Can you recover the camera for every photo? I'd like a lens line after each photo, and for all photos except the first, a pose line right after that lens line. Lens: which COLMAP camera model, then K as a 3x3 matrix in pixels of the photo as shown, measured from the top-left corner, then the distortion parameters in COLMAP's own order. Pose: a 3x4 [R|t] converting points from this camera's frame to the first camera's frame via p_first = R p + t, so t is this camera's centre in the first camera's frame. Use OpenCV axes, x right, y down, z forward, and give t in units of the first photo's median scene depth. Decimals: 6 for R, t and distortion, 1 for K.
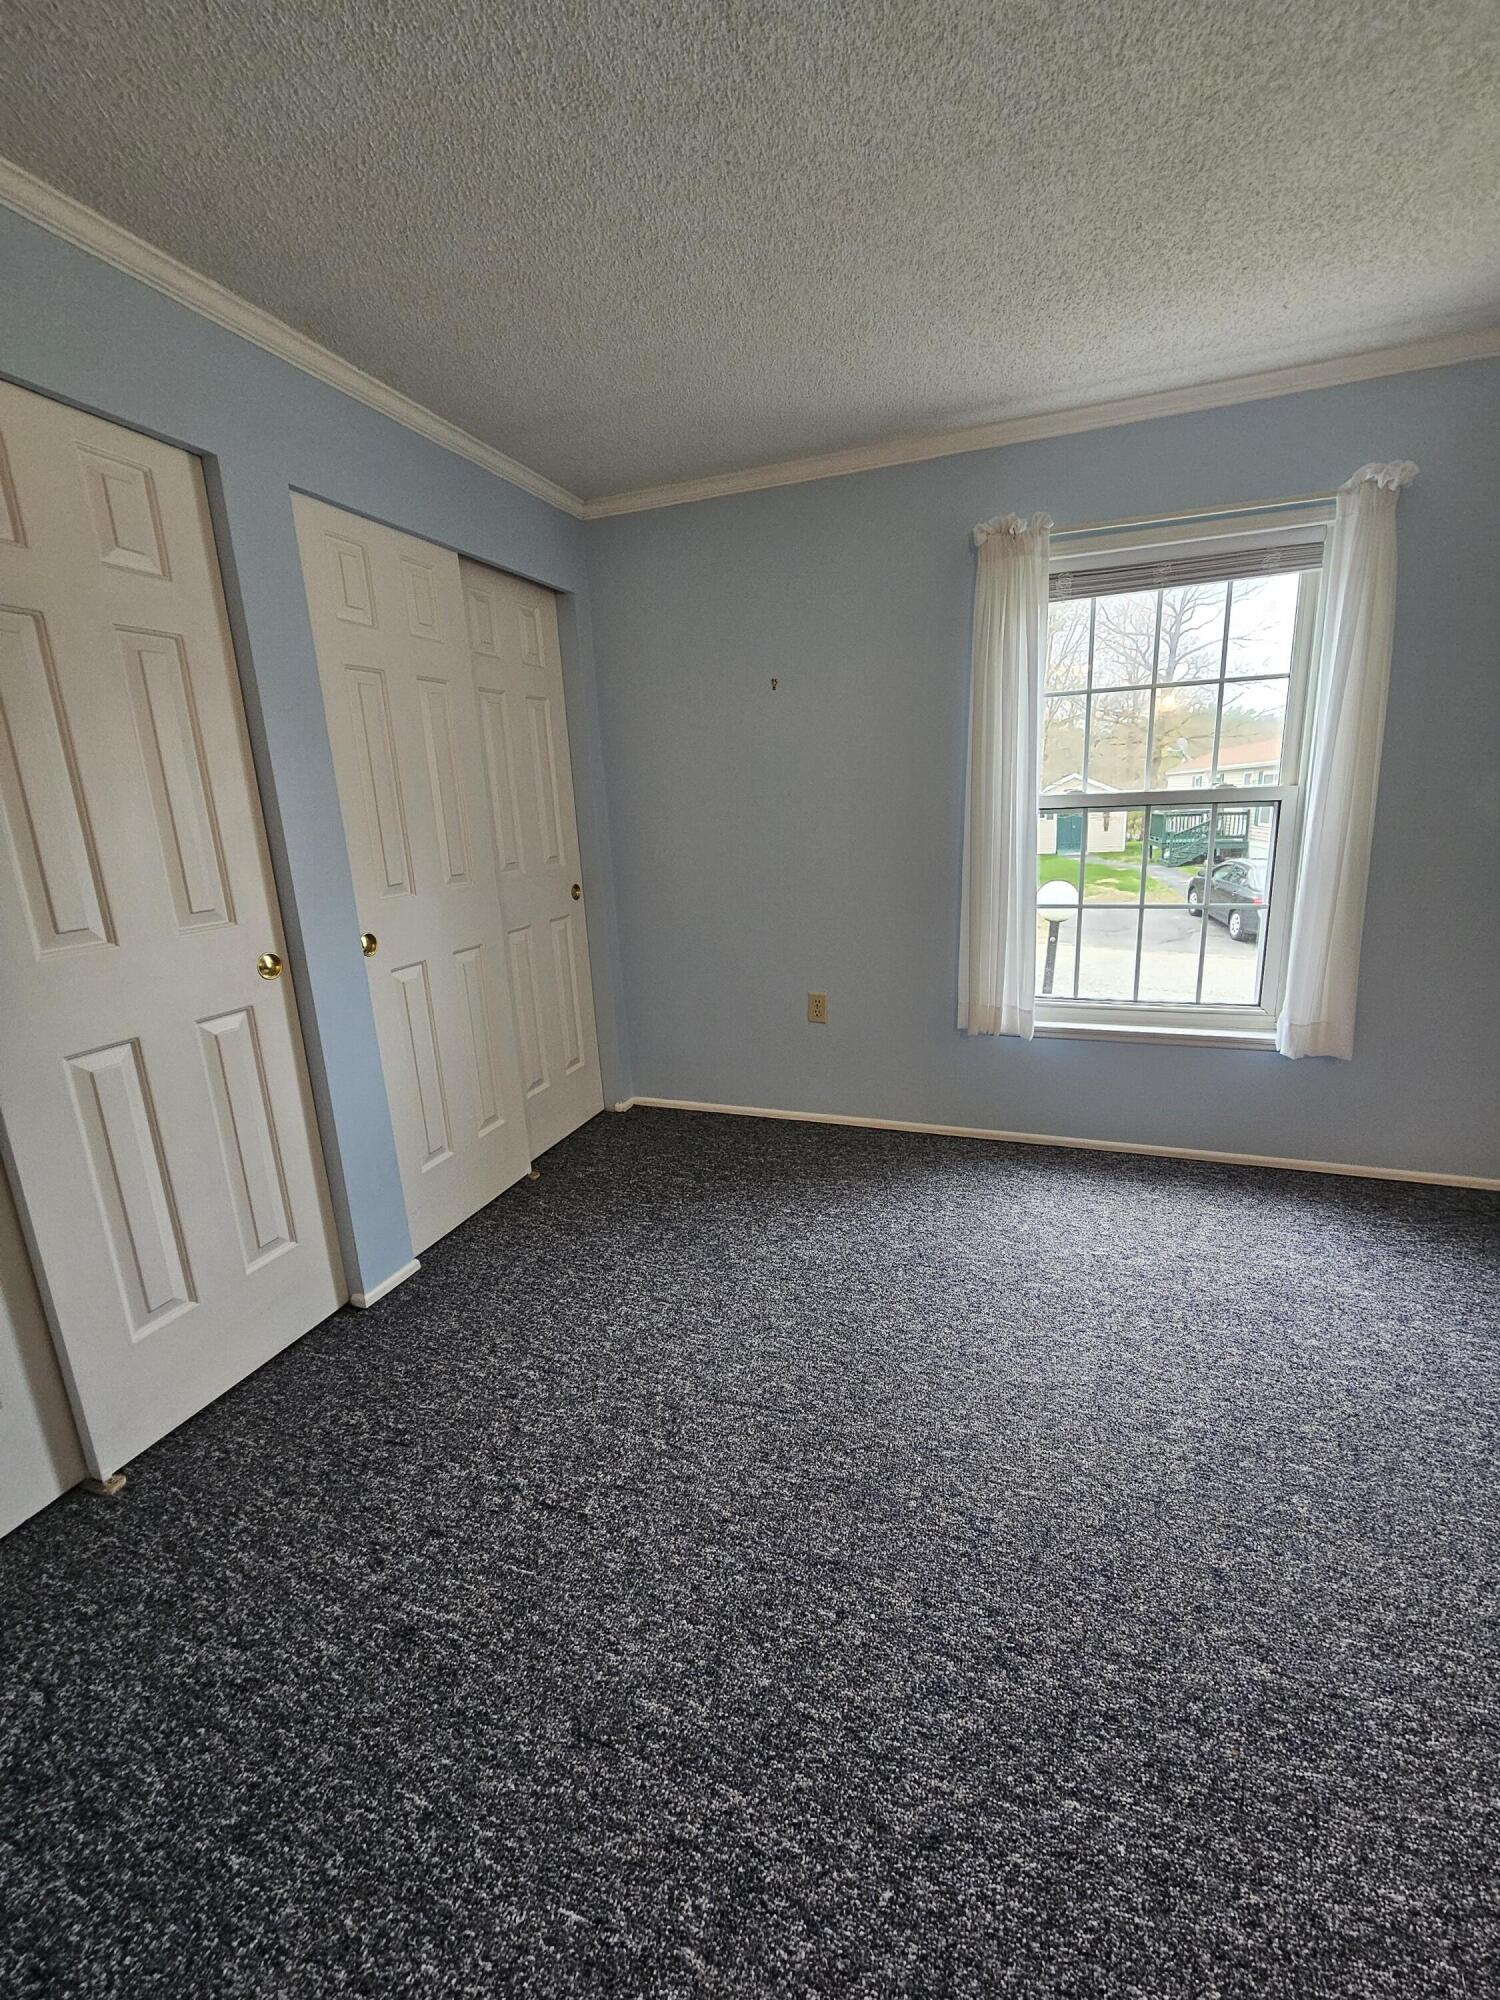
lens RADIAL K [[808.6, 0, 750.5], [0, 808.6, 987.6], [0, 0, 1]] dist [-0.000039, -0.000981]
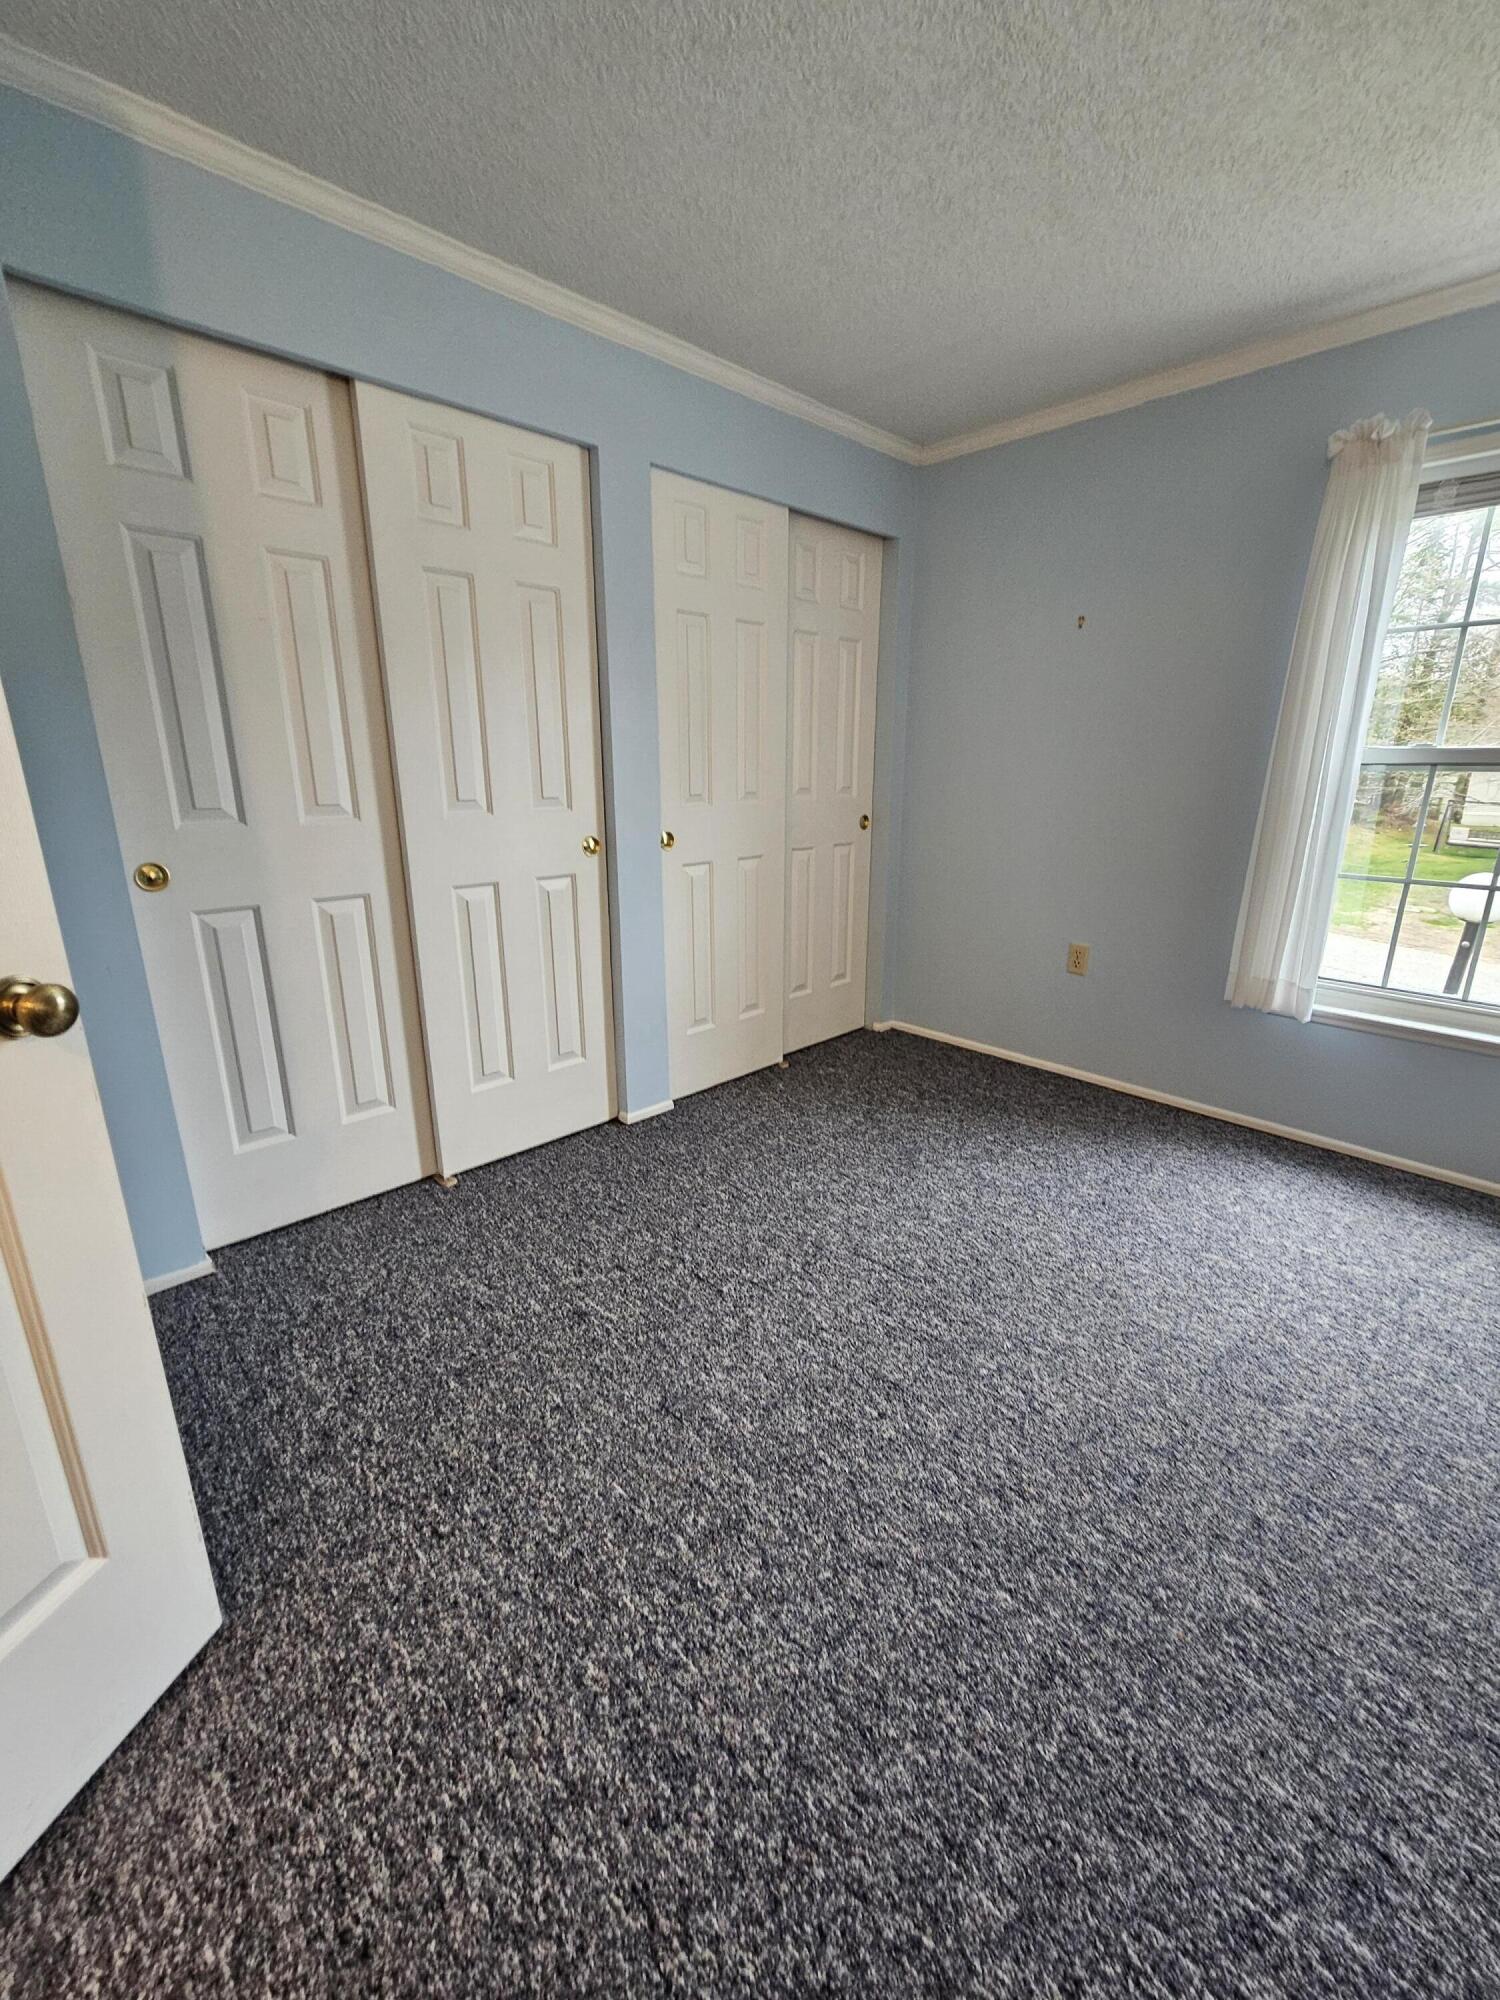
lens RADIAL K [[814.1, 0, 758.2], [0, 814.1, 991.9], [0, 0, 1]] dist [-0.003404, 0.000345]
pose [[0.902827, 0.162771, -0.398006, 0.211477], [-0.140475, 0.986448, 0.084775, 0.056180], [0.406411, -0.020627, 0.913458, -0.100342]]
